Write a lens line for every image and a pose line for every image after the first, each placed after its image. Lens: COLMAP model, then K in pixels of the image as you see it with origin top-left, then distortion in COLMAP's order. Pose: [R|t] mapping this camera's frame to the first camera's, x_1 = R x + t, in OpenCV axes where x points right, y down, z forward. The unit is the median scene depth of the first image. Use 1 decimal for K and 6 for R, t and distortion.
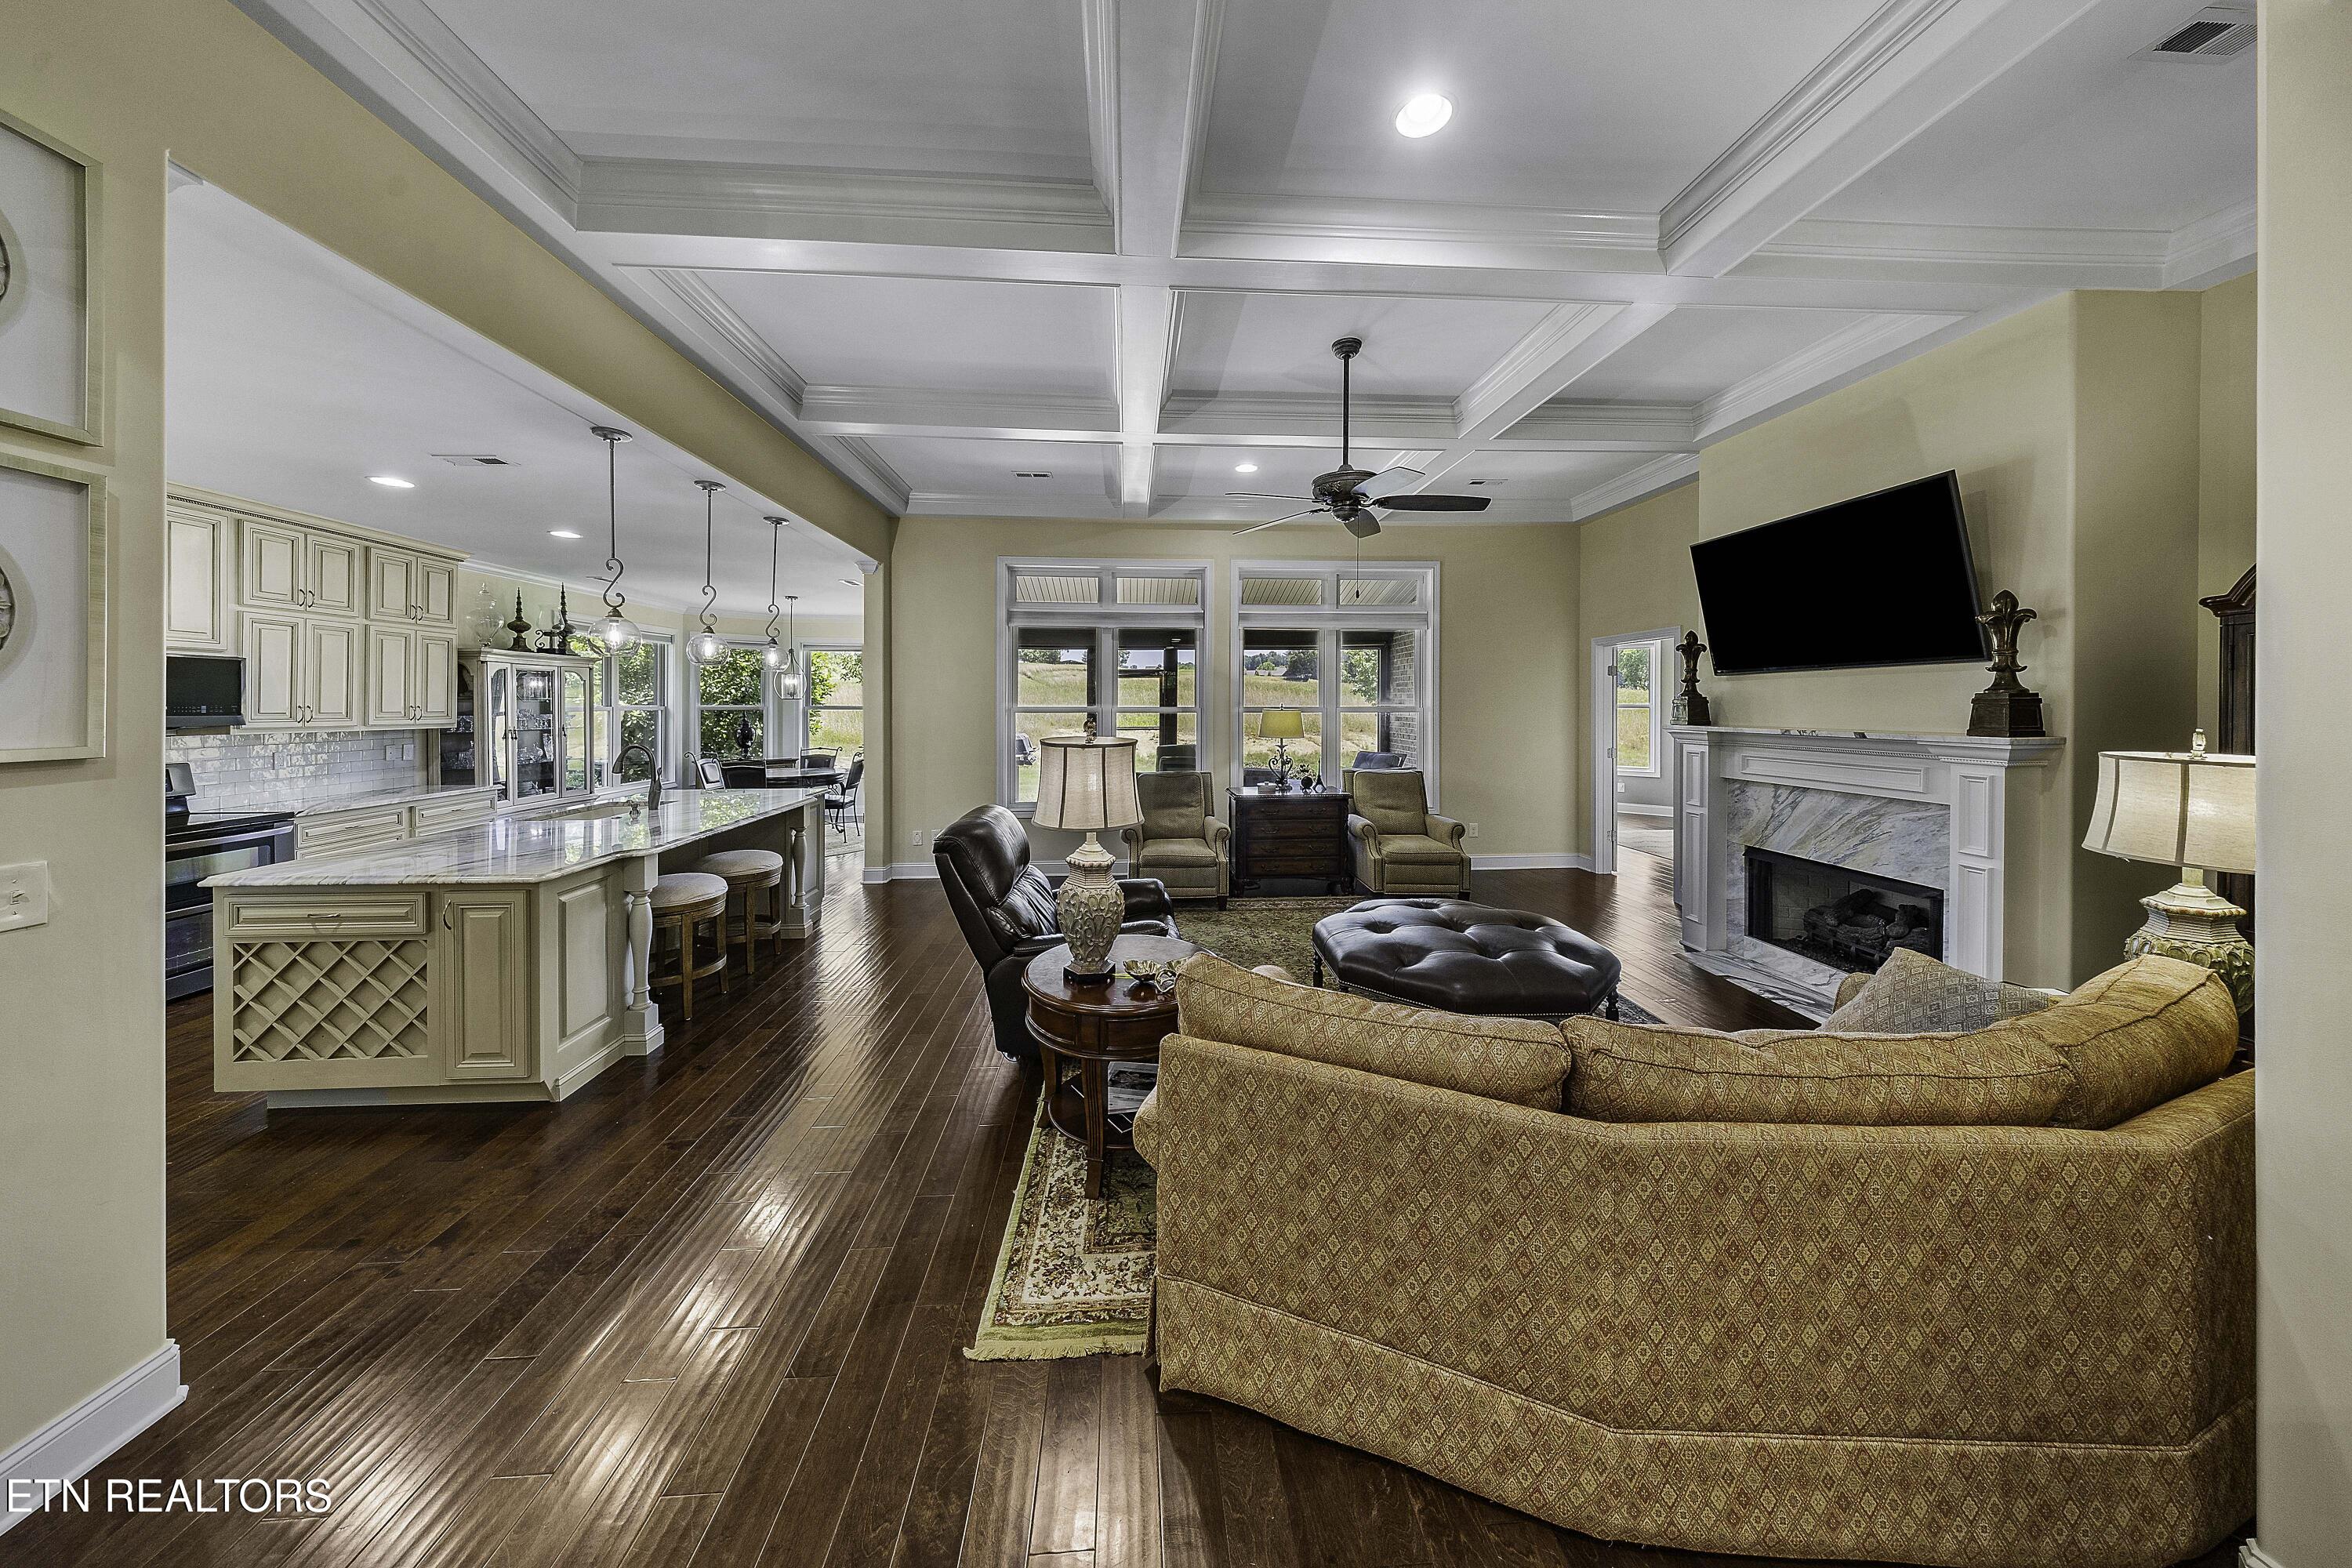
lens RADIAL K [[740.6, 0, 1185.7], [0, 740.6, 700.7], [0, 0, 1]] dist [-0.000839, -0.000104]
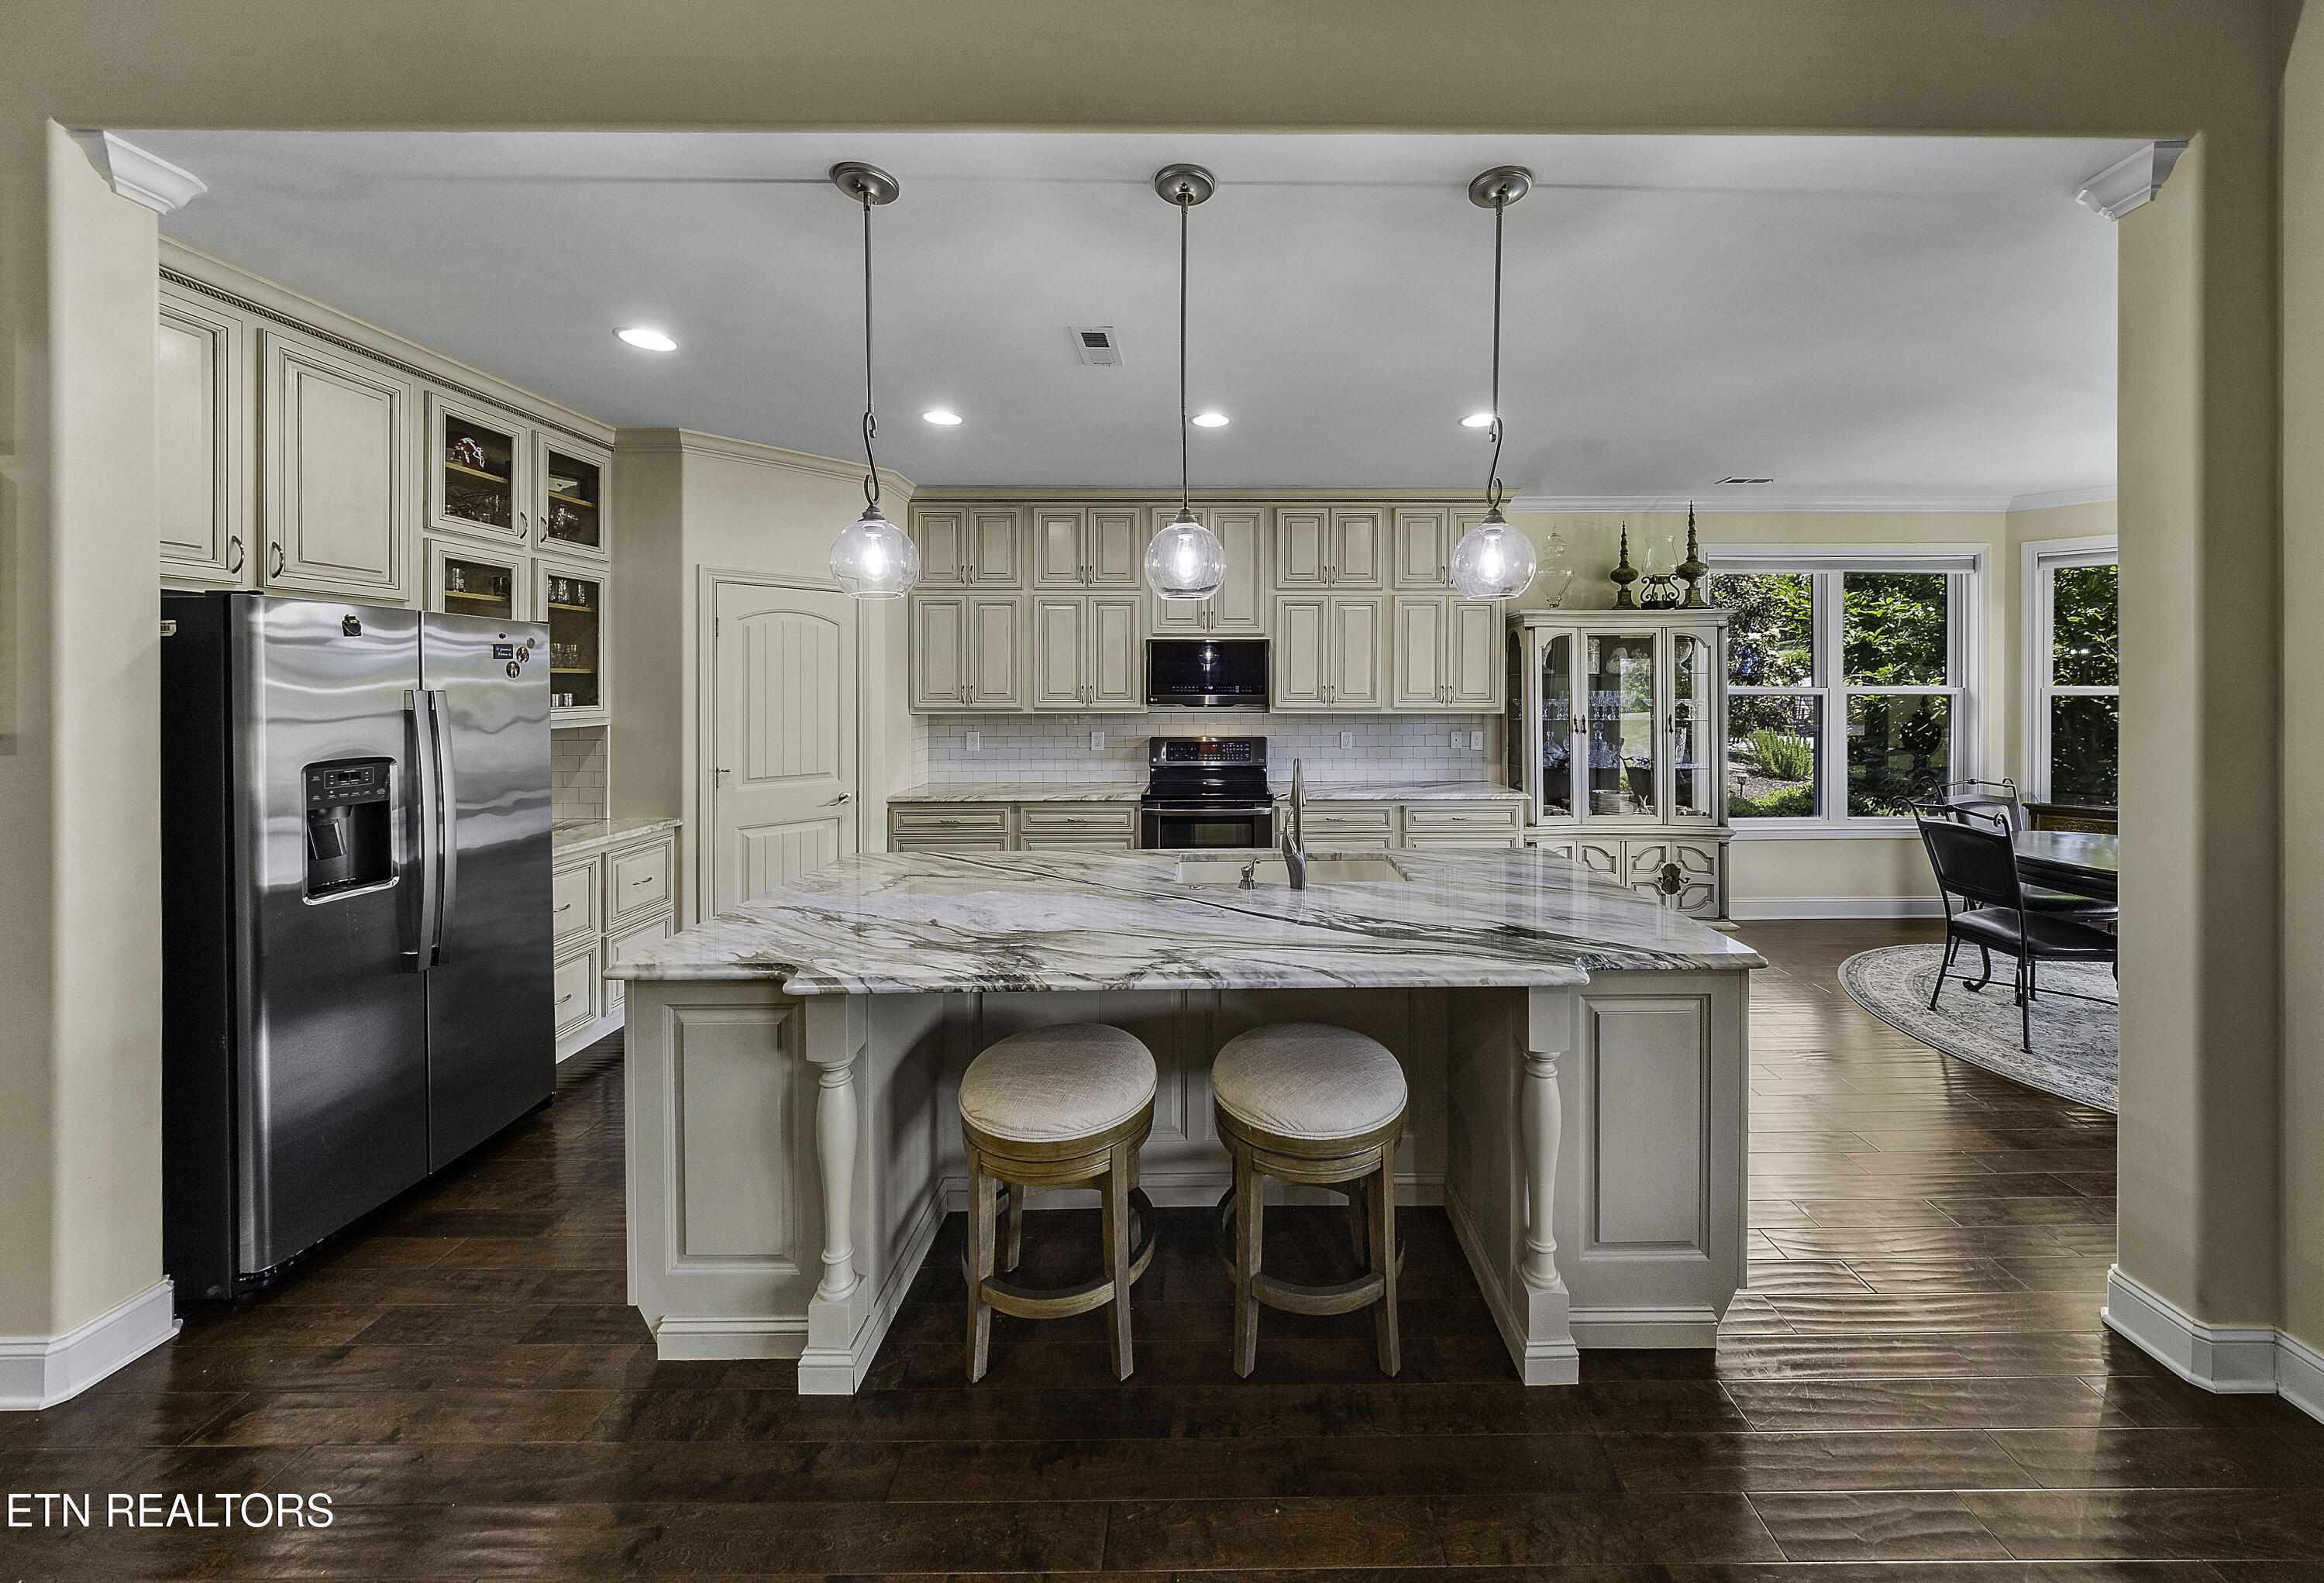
lens RADIAL K [[771.0, 0, 1207.2], [0, 771.0, 689.0], [0, 0, 1]] dist [0.005088, -0.000413]
pose [[-0.072038, 0.005738, -0.997385, -0.170156], [0.005581, 0.999970, 0.005350, 0.004794], [0.997386, -0.005181, -0.072068, 0.903890]]
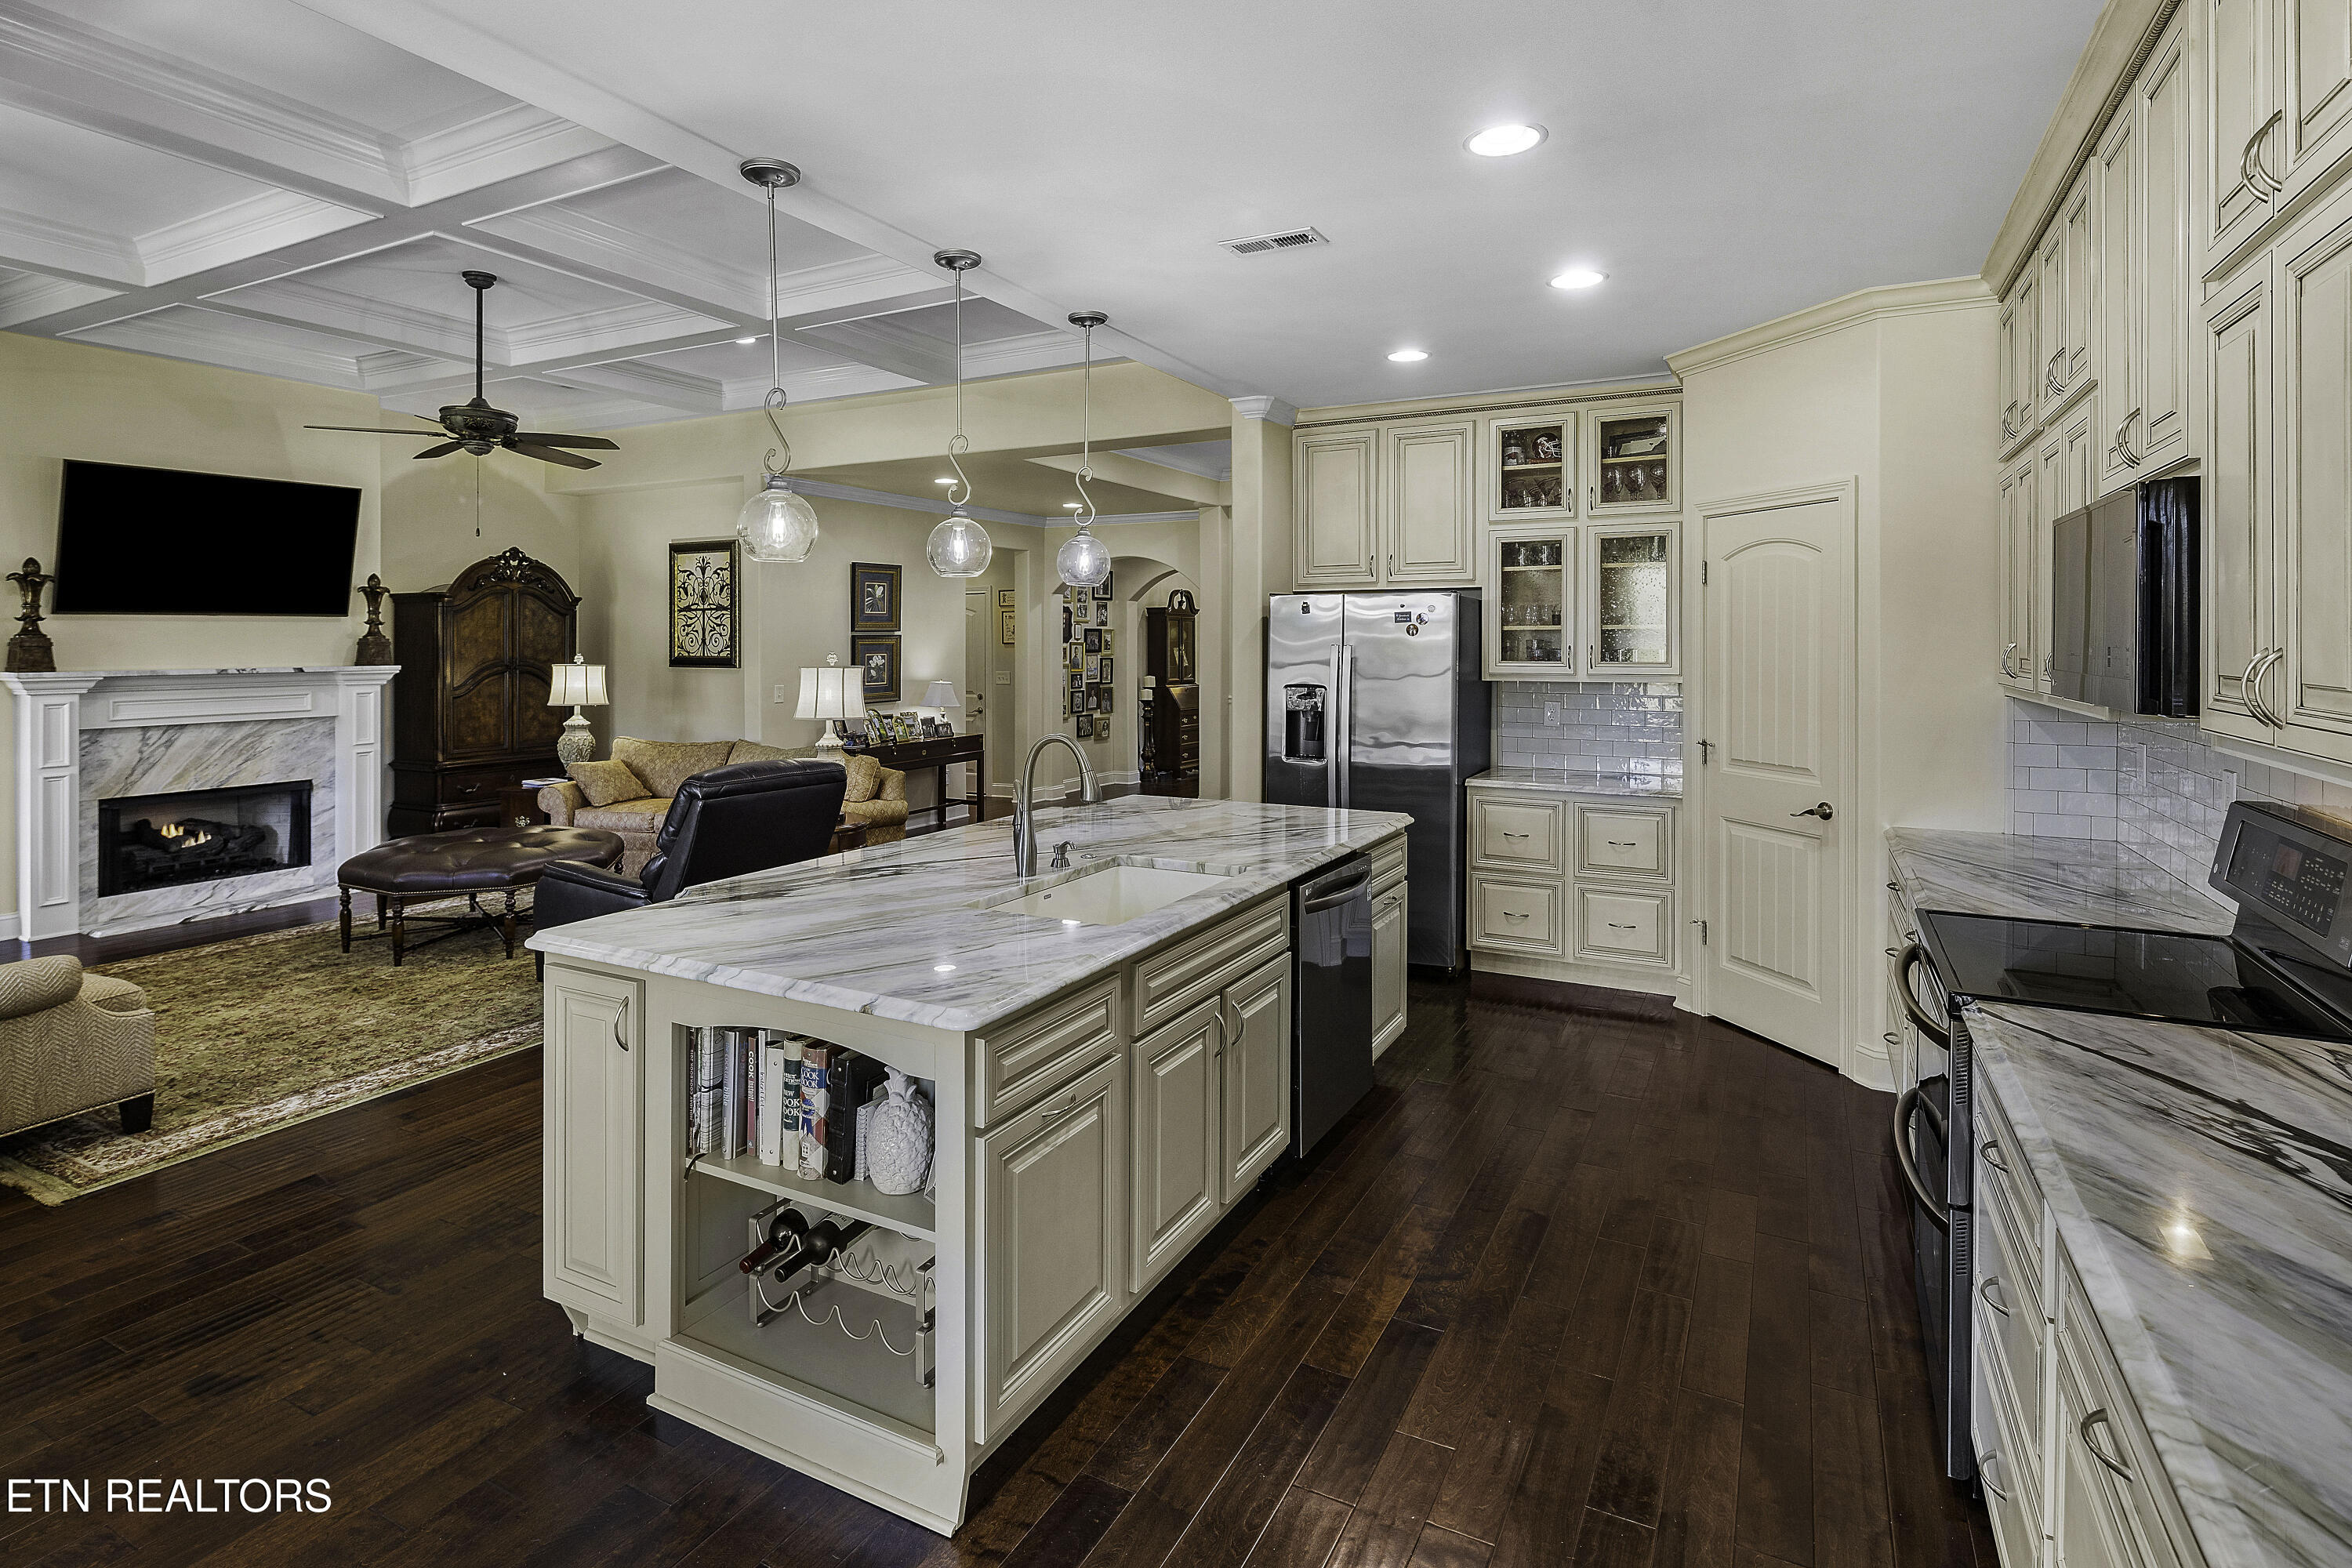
lens RADIAL K [[1164.2, 0, 1186.0], [0, 1164.2, 642.4], [0, 0, 1]] dist [0.001945, -0.005976]
pose [[-0.850486, 0.002479, 0.525992, -1.090903], [0.001873, 0.999997, -0.001684, 0.004710], [-0.525995, -0.000447, -0.850488, 1.440557]]
